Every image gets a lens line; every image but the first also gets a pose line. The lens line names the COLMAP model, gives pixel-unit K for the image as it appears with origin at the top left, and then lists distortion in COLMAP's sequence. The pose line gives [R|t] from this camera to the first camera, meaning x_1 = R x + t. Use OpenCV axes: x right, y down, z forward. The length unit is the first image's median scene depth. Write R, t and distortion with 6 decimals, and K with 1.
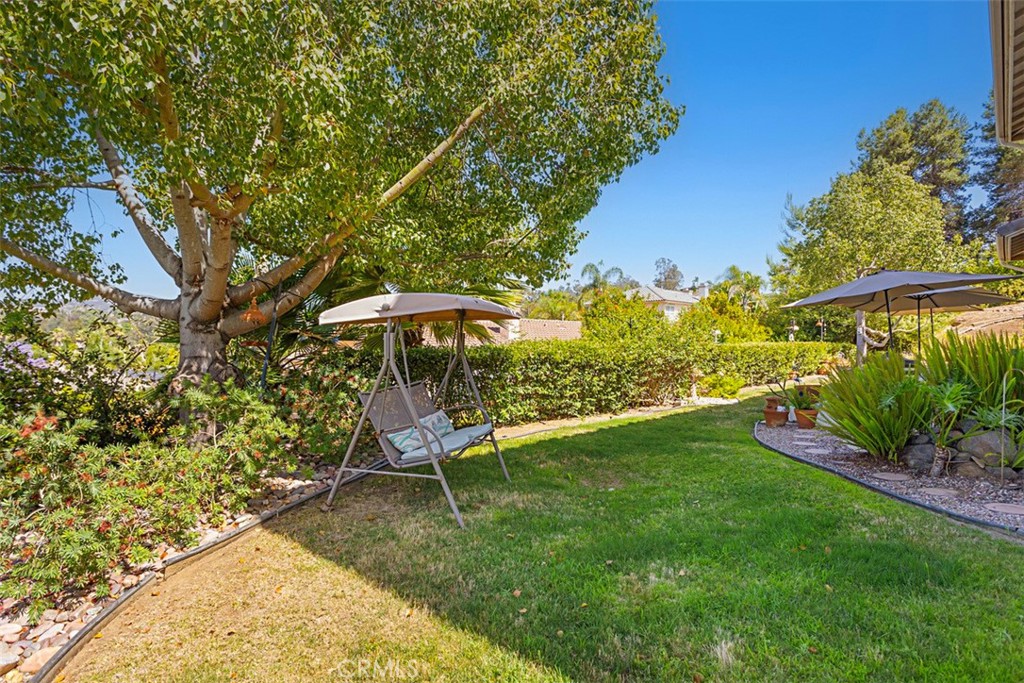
lens RADIAL K [[564.5, 0, 512.7], [0, 564.5, 340.9], [0, 0, 1]] dist [0.003869, 0.000523]
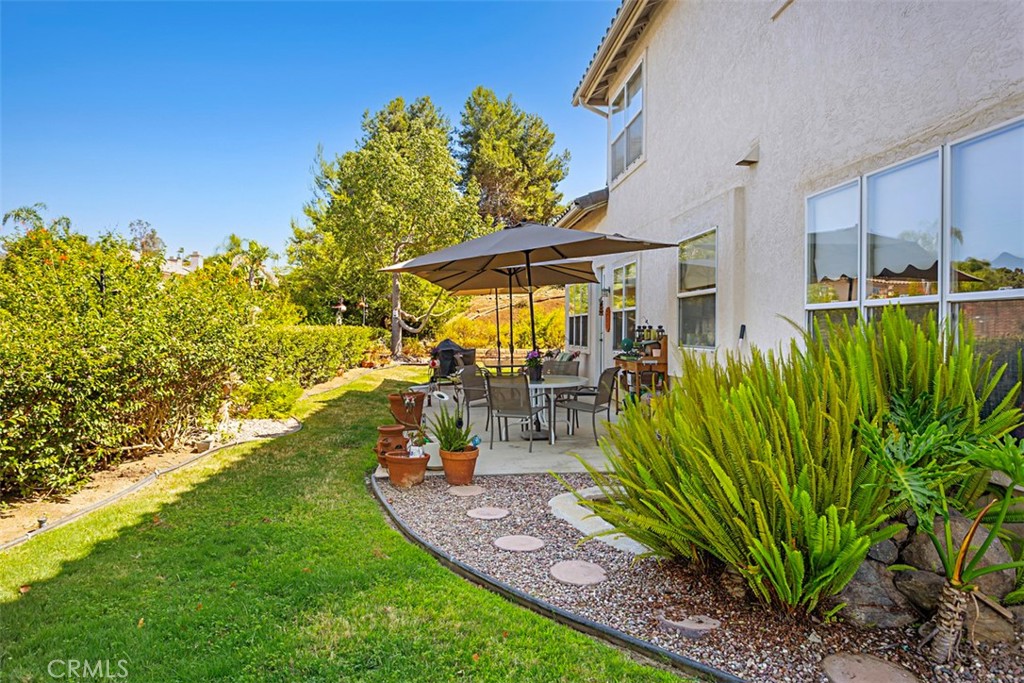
lens RADIAL K [[636.0, 0, 474.8], [0, 636.0, 327.2], [0, 0, 1]] dist [-0.001846, 0.000479]
pose [[0.733514, 0.009912, 0.679602, 0.045367], [-0.013897, 0.999903, 0.000417, 0.000505], [-0.679532, -0.009750, 0.733581, 0.232269]]
